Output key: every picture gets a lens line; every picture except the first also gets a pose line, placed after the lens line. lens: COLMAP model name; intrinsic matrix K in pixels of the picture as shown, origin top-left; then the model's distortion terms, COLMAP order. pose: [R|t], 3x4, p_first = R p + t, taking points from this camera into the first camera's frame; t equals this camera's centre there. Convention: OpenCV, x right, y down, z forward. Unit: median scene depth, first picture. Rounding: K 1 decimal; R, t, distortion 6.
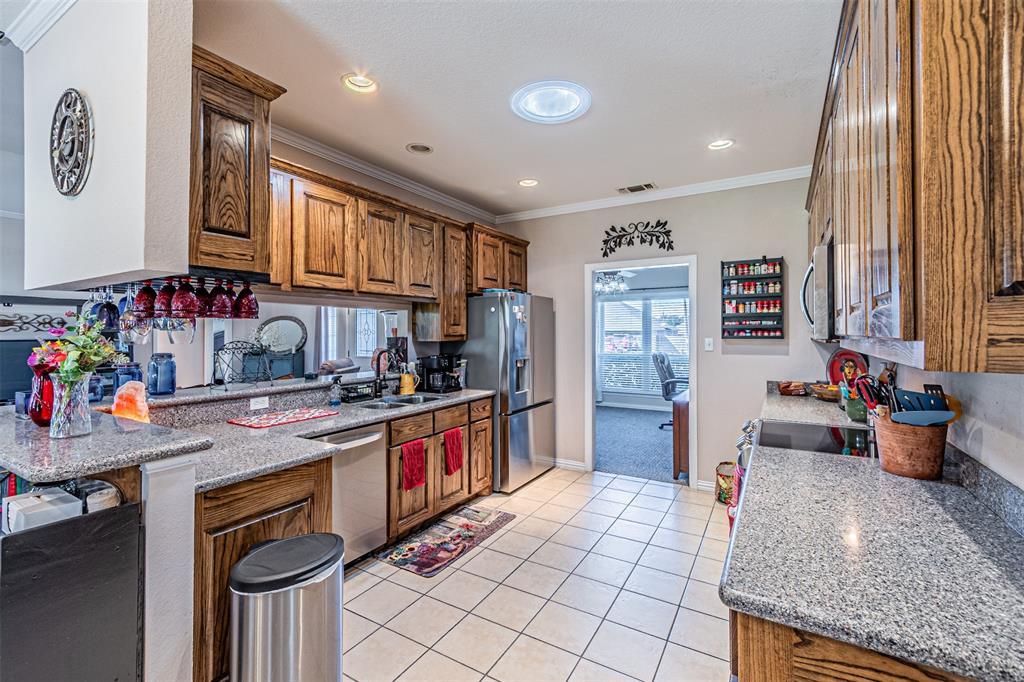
lens RADIAL K [[451.5, 0, 512.7], [0, 451.5, 328.2], [0, 0, 1]] dist [0.013585, 0.000110]
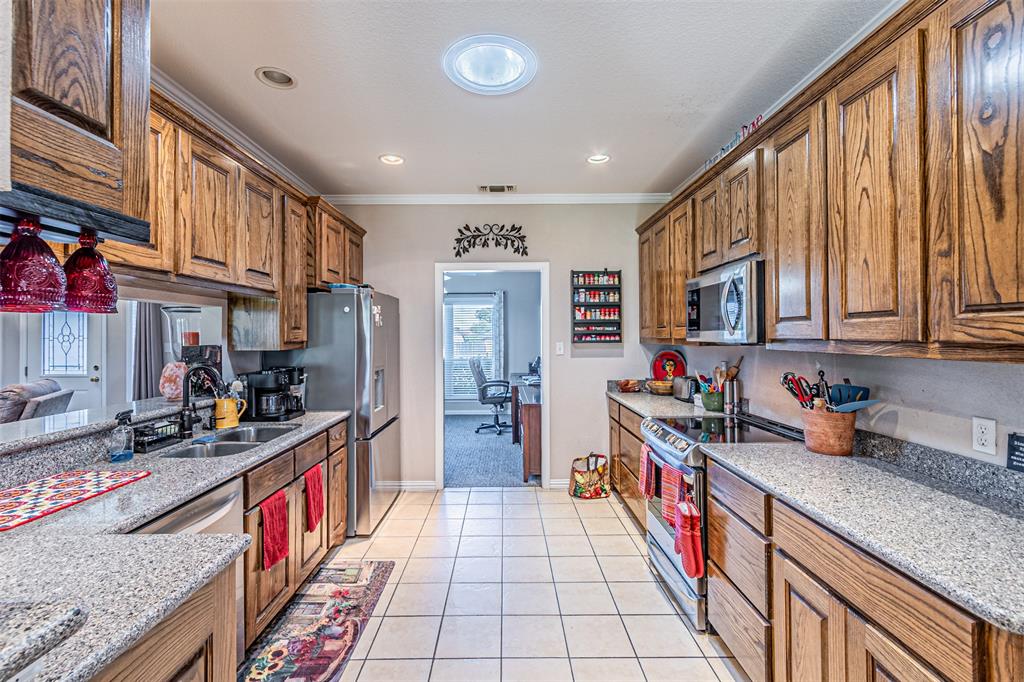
lens RADIAL K [[449.4, 0, 512.6], [0, 449.4, 331.5], [0, 0, 1]] dist [0.012829, -0.000276]
pose [[0.856546, 0.003024, 0.516062, -0.214457], [-0.001481, 0.999993, -0.003402, 0.000085], [-0.516069, 0.002149, 0.856544, 0.175435]]
